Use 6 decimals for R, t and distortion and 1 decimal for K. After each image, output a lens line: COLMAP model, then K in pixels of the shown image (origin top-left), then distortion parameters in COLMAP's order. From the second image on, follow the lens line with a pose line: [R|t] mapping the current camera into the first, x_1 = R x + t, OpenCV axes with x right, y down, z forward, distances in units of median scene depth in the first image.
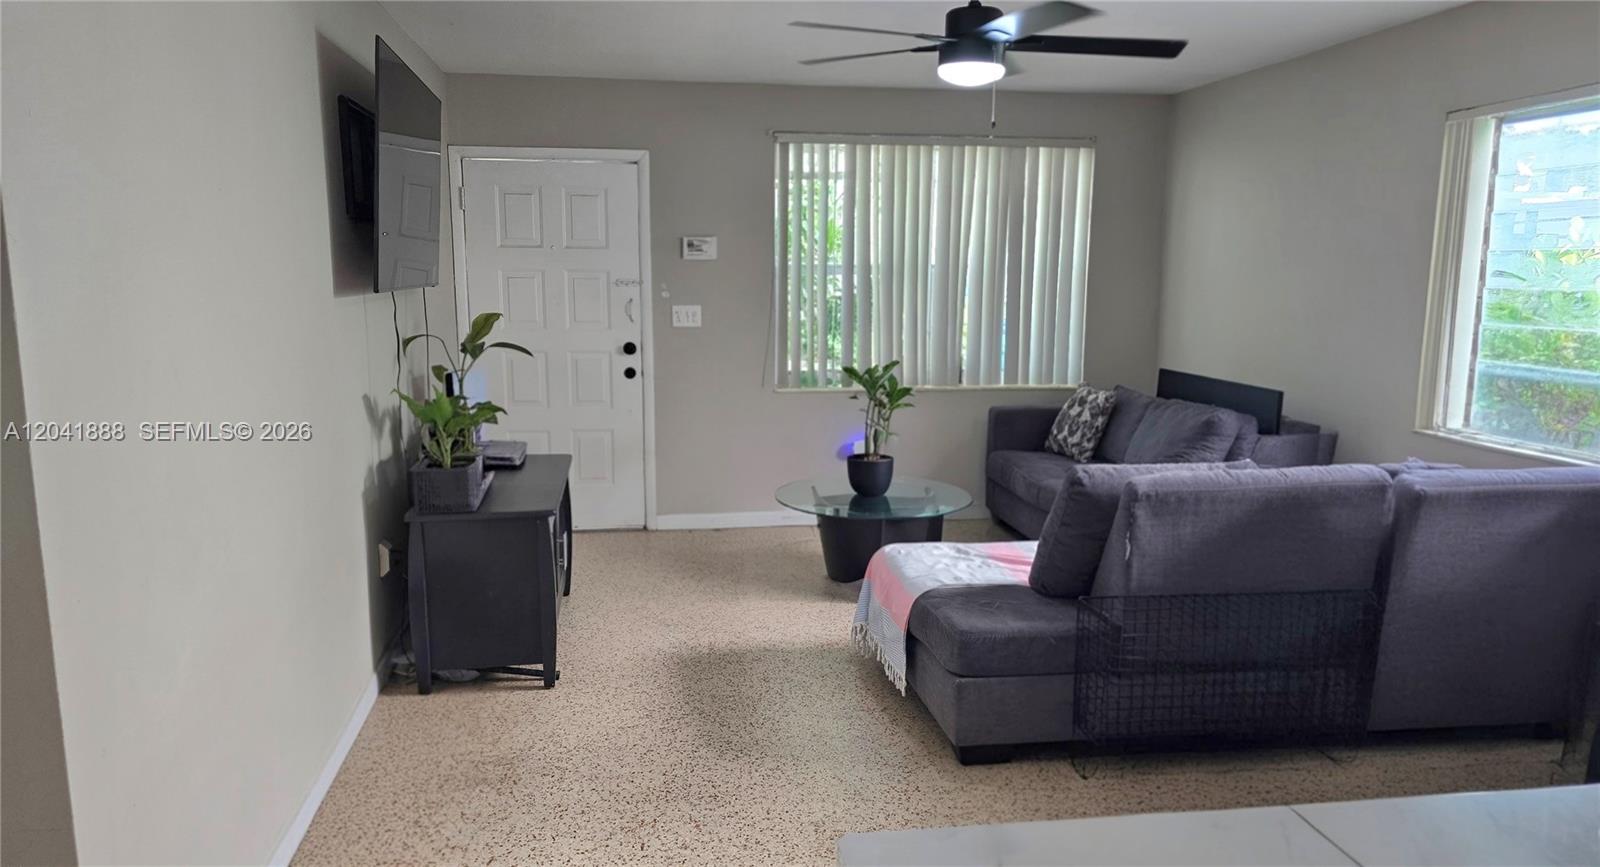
lens RADIAL K [[1085.2, 0, 794.6], [0, 1085.2, 468.8], [0, 0, 1]] dist [0.001106, -0.001292]
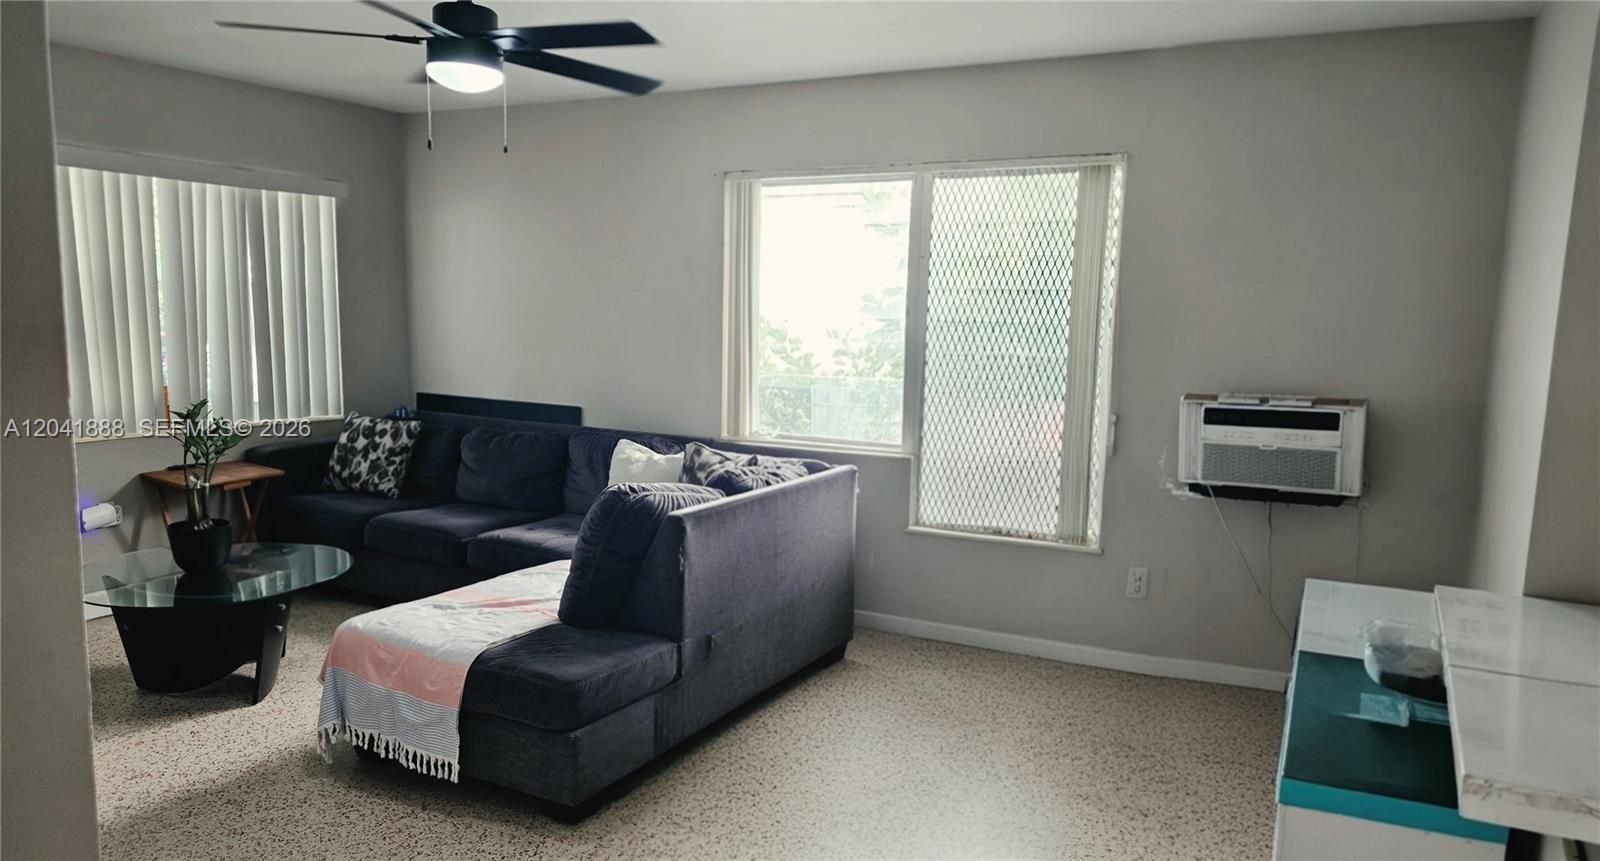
lens RADIAL K [[1077.3, 0, 775.9], [0, 1077.3, 465.8], [0, 0, 1]] dist [0.040465, -0.000262]
pose [[0.609413, -0.109441, 0.785263, -0.332132], [0.123699, 0.991423, 0.042174, -0.039067], [-0.783144, 0.071435, 0.617724, 0.203178]]
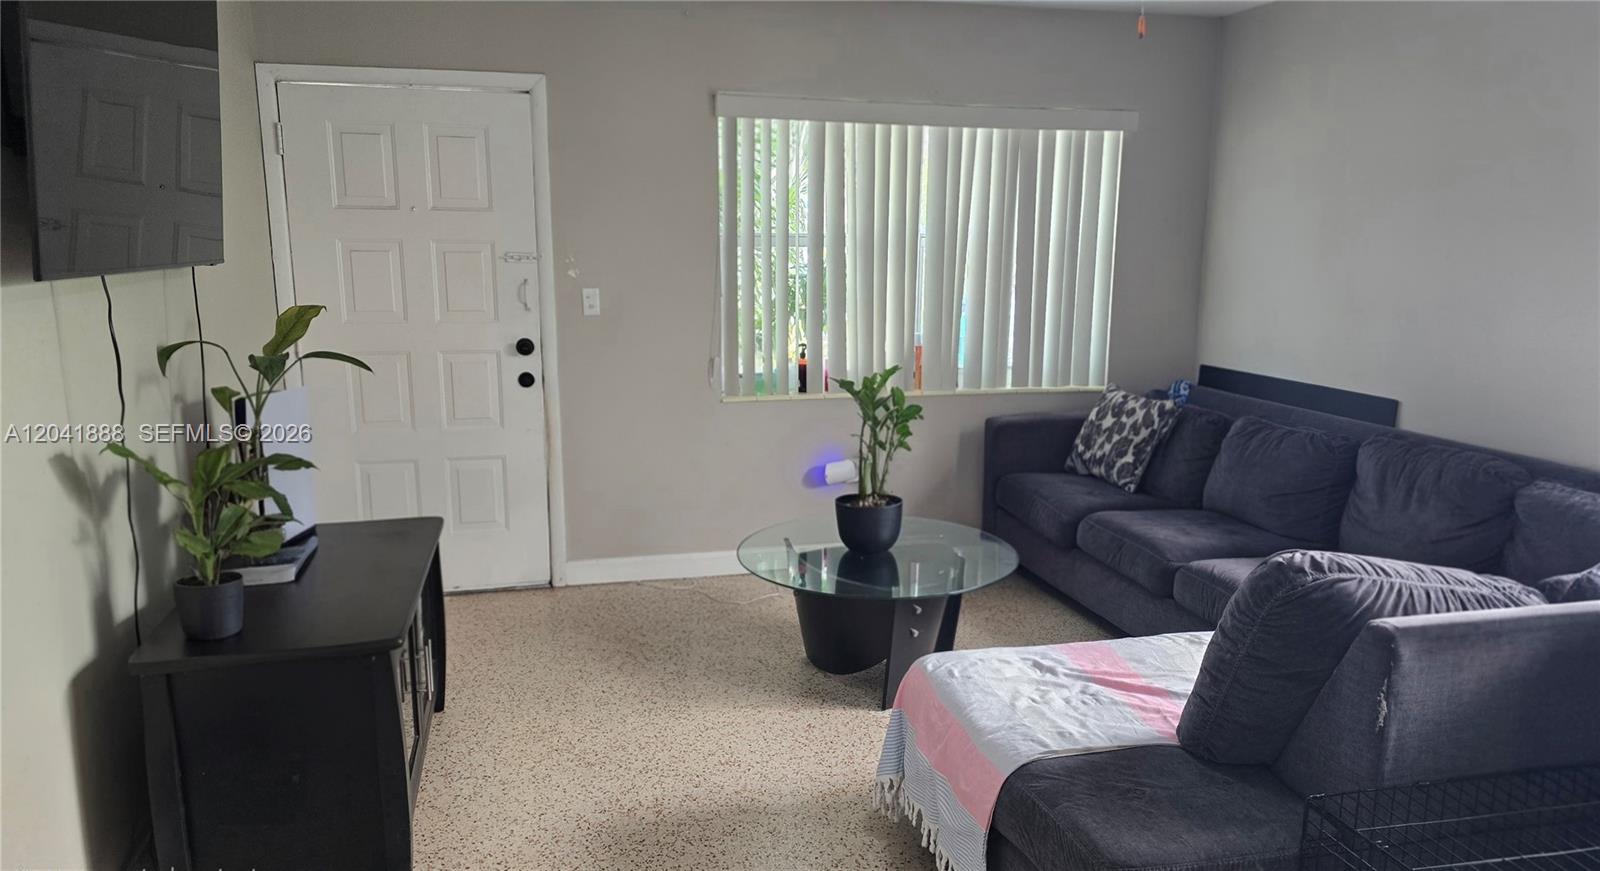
lens RADIAL K [[1065.9, 0, 806.6], [0, 1065.9, 462.8], [0, 0, 1]] dist [0.004097, -0.003104]
pose [[0.994728, -0.019293, 0.100716, -0.047039], [0.017038, 0.999586, 0.023202, -0.059979], [-0.101122, -0.021363, 0.994645, 0.336733]]
